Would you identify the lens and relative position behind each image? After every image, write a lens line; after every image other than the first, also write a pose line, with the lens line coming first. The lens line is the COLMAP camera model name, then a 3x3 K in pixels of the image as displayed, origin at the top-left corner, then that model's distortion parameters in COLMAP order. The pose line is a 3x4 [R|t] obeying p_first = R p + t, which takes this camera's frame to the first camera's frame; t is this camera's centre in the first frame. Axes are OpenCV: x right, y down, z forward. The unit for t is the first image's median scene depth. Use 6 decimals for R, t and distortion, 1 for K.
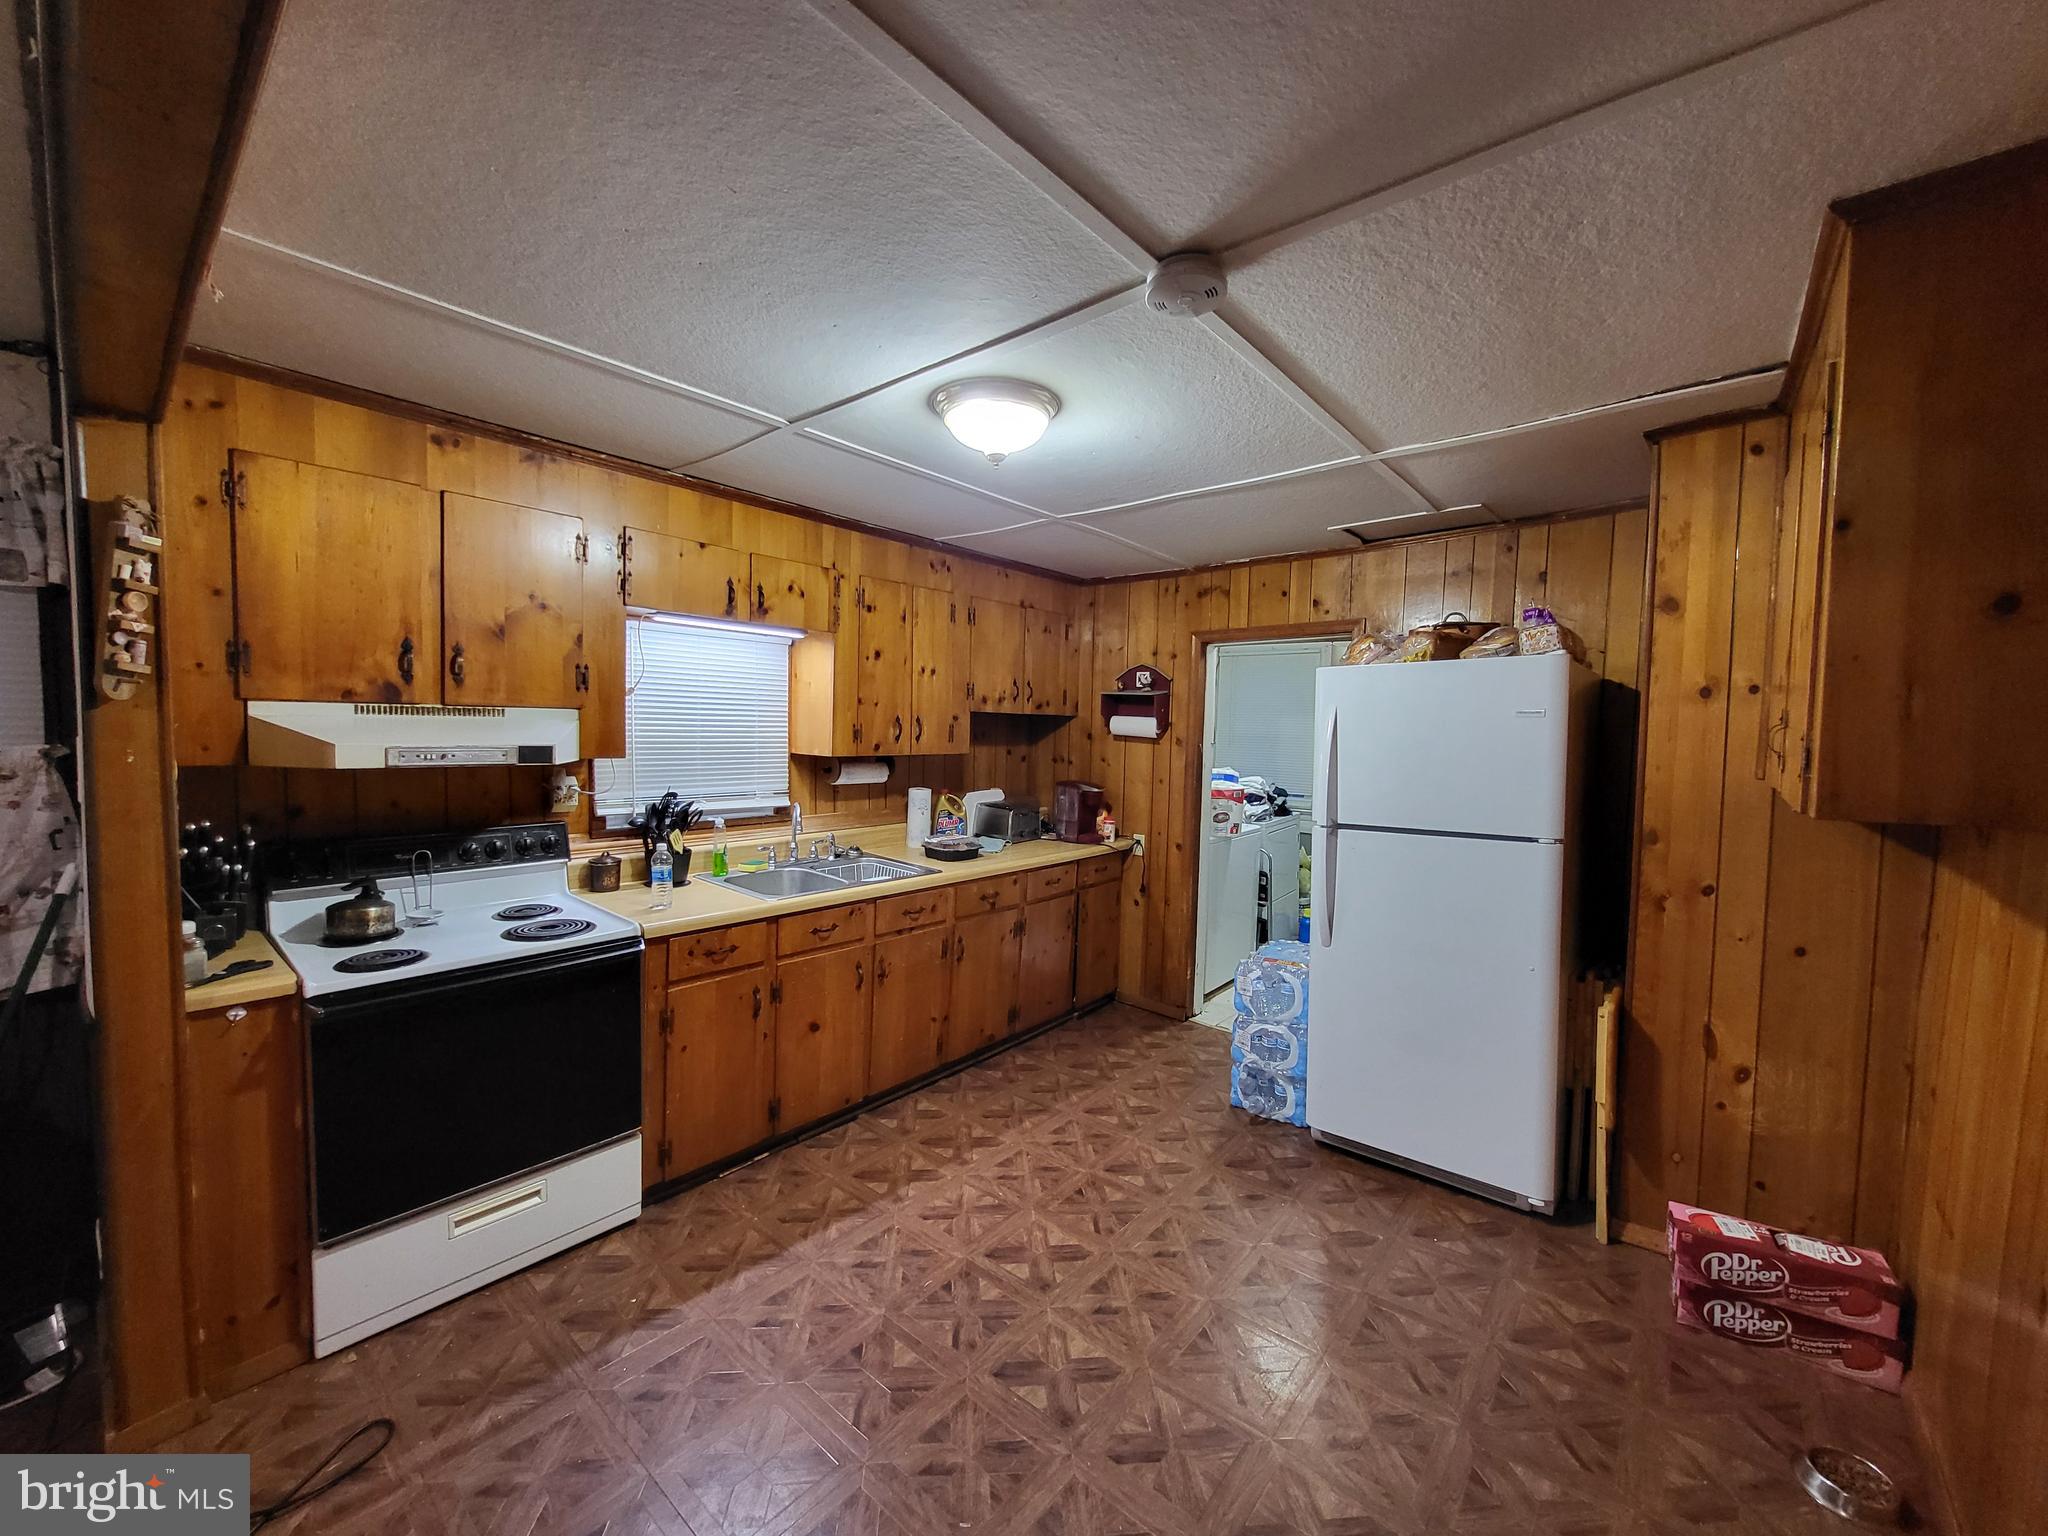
lens RADIAL K [[805.8, 0, 1016.5], [0, 805.8, 767.7], [0, 0, 1]] dist [-0.007019, 0.000298]
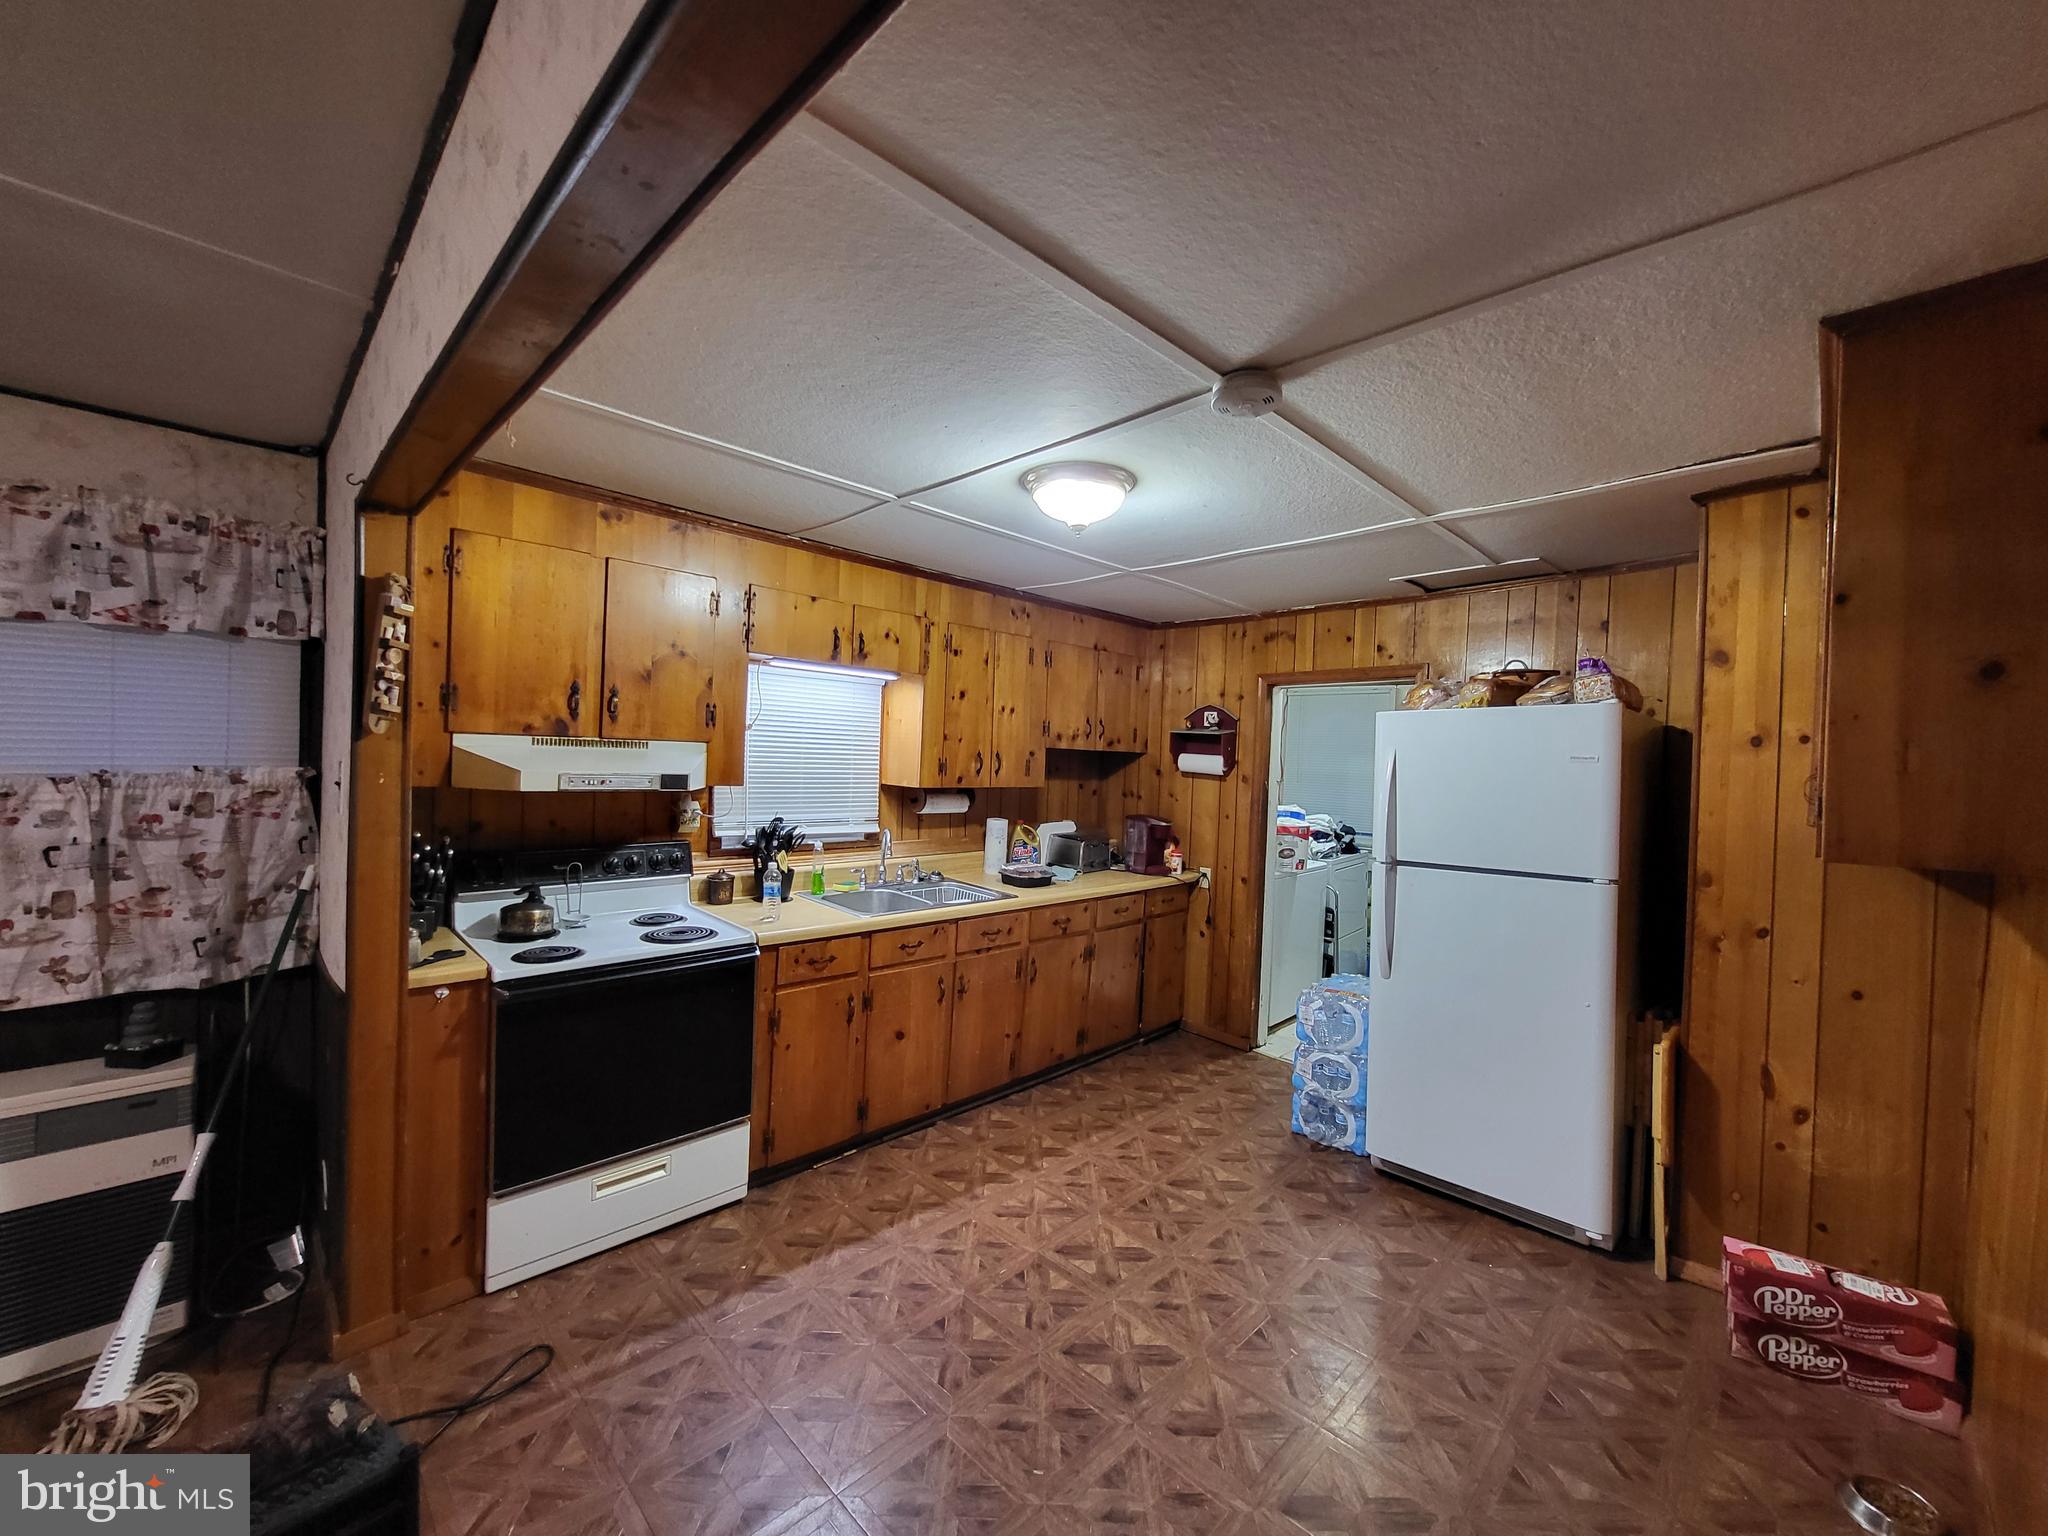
lens RADIAL K [[805.8, 0, 1015.0], [0, 805.8, 768.4], [0, 0, 1]] dist [-0.007019, 0.000298]
pose [[0.996248, 0.015698, -0.085110, -0.012297], [-0.019054, 0.999067, -0.038769, -0.000167], [0.084422, 0.040246, 0.995617, -0.124025]]
